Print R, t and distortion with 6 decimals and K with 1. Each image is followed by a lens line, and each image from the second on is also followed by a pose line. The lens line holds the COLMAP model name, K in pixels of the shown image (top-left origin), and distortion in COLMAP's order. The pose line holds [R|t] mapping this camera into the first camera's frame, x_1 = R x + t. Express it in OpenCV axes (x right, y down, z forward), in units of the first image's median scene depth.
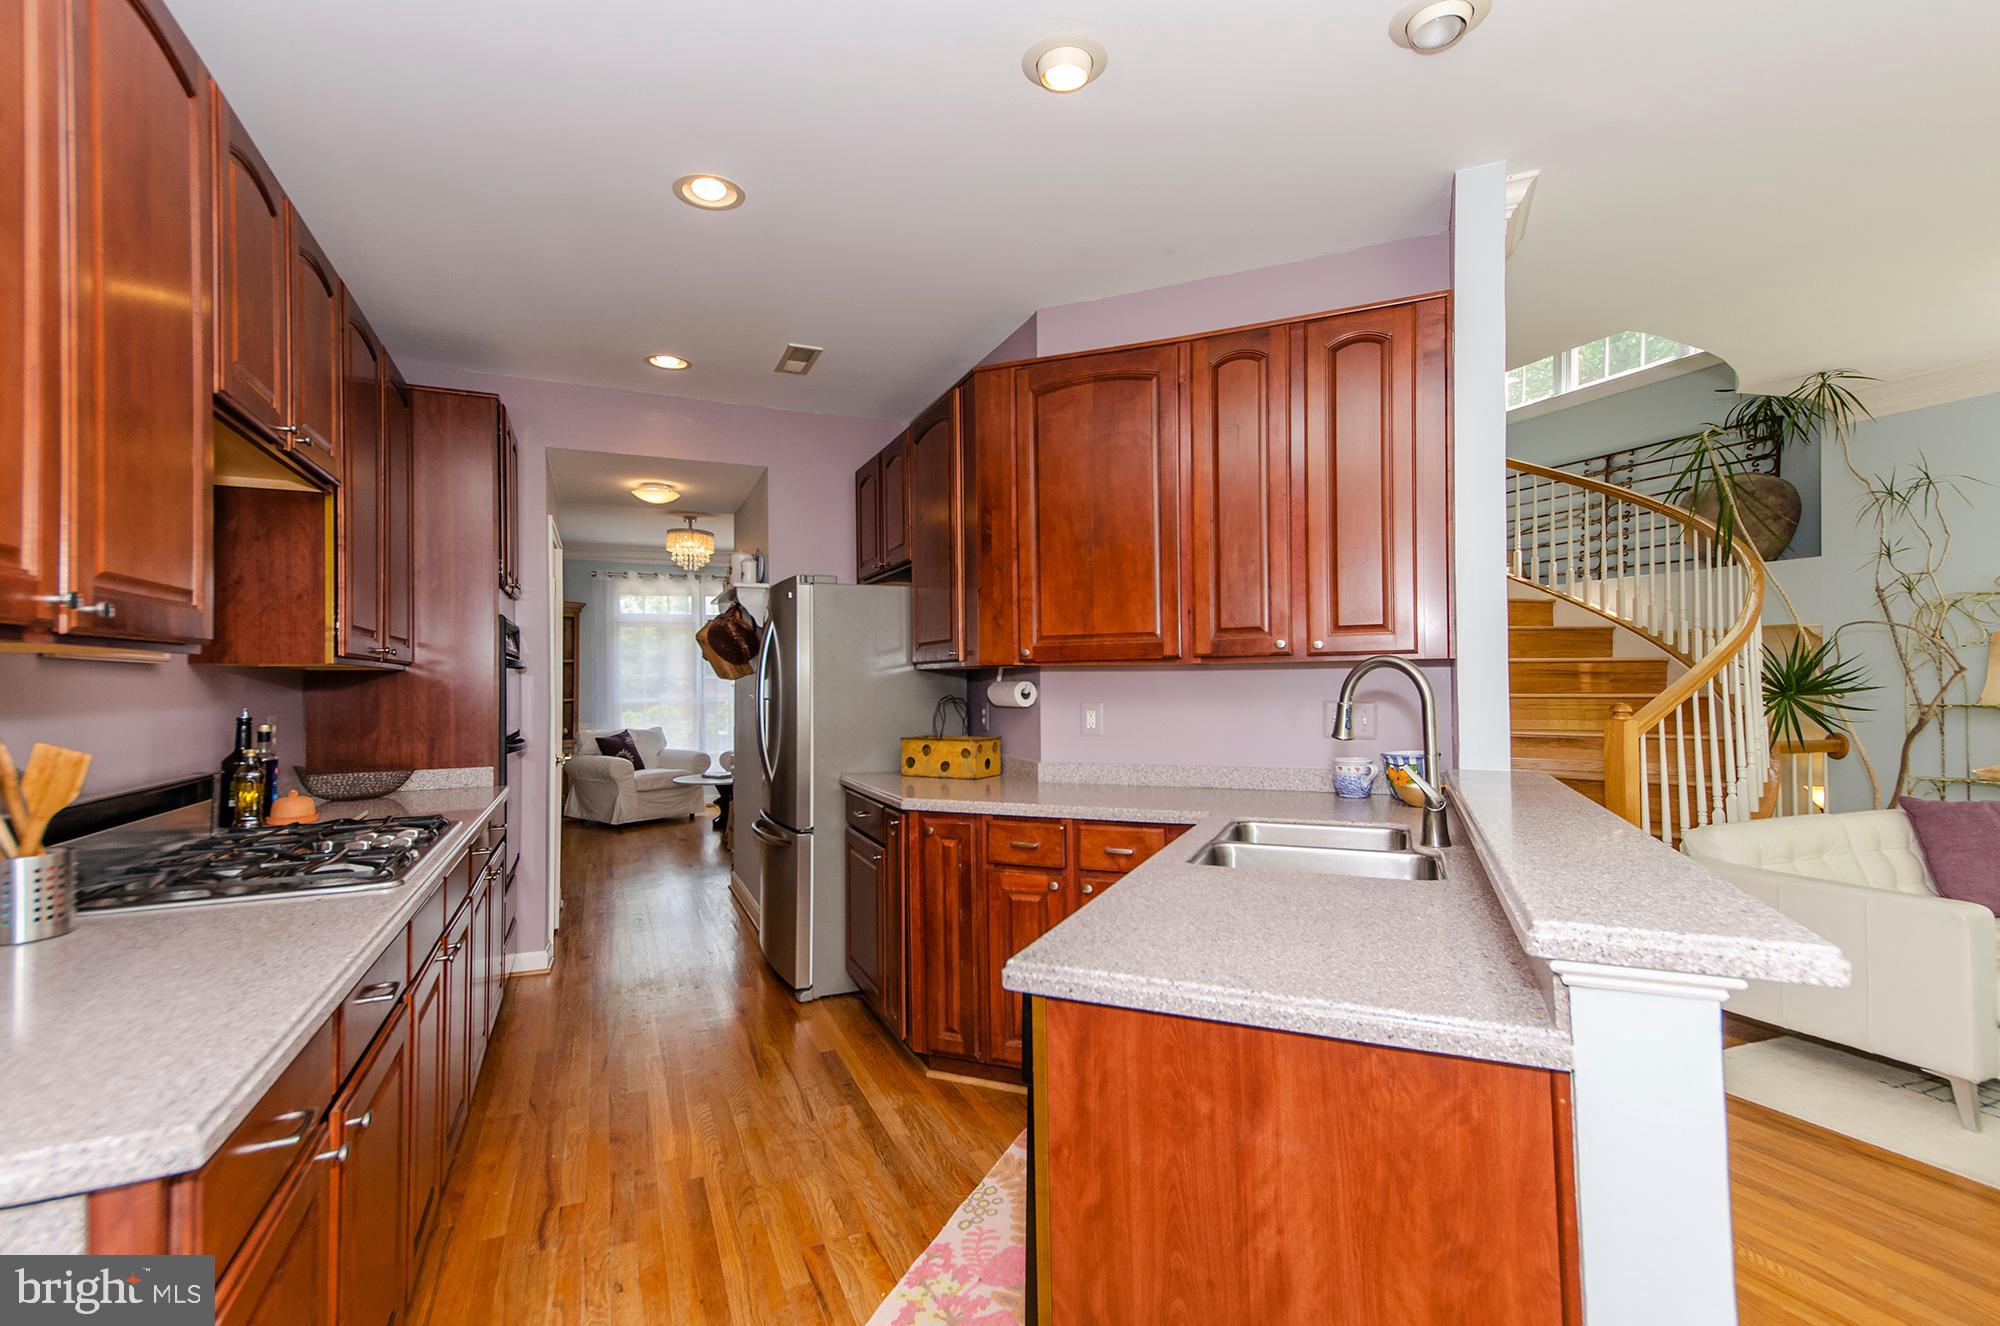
lens RADIAL K [[973.1, 0, 994.6], [0, 973.1, 649.6], [0, 0, 1]] dist [0.047133, 0.000061]
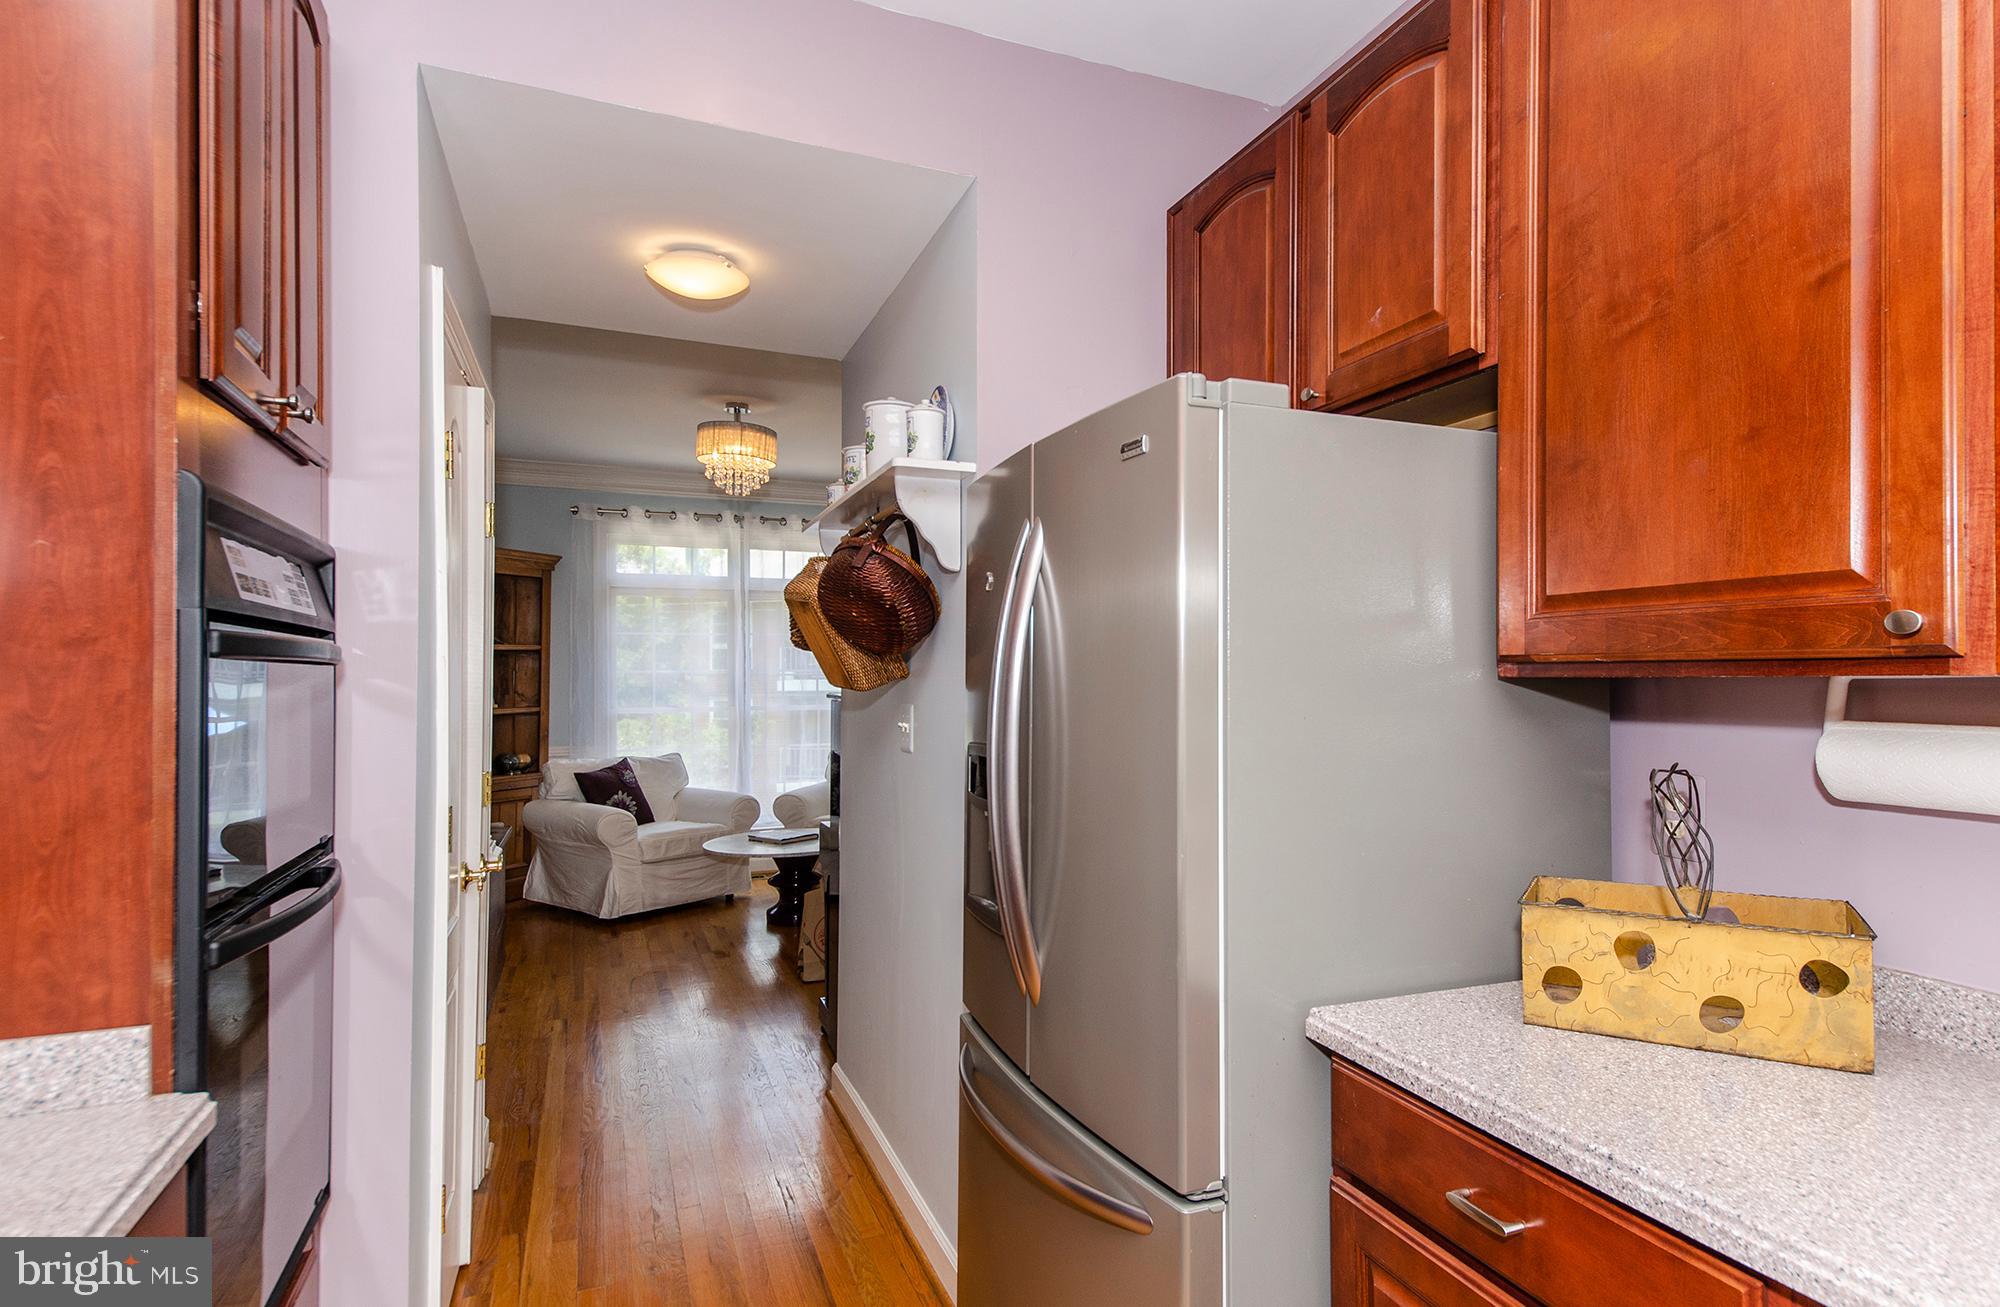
lens RADIAL K [[1141.7, 0, 1081.8], [0, 1141.7, 662.2], [0, 0, 1]] dist [0.037522, -0.000920]
pose [[0.999731, 0.011397, 0.020194, -0.110914], [-0.011728, 0.999798, 0.016339, 0.004990], [-0.020004, -0.016572, 0.999663, 0.291085]]
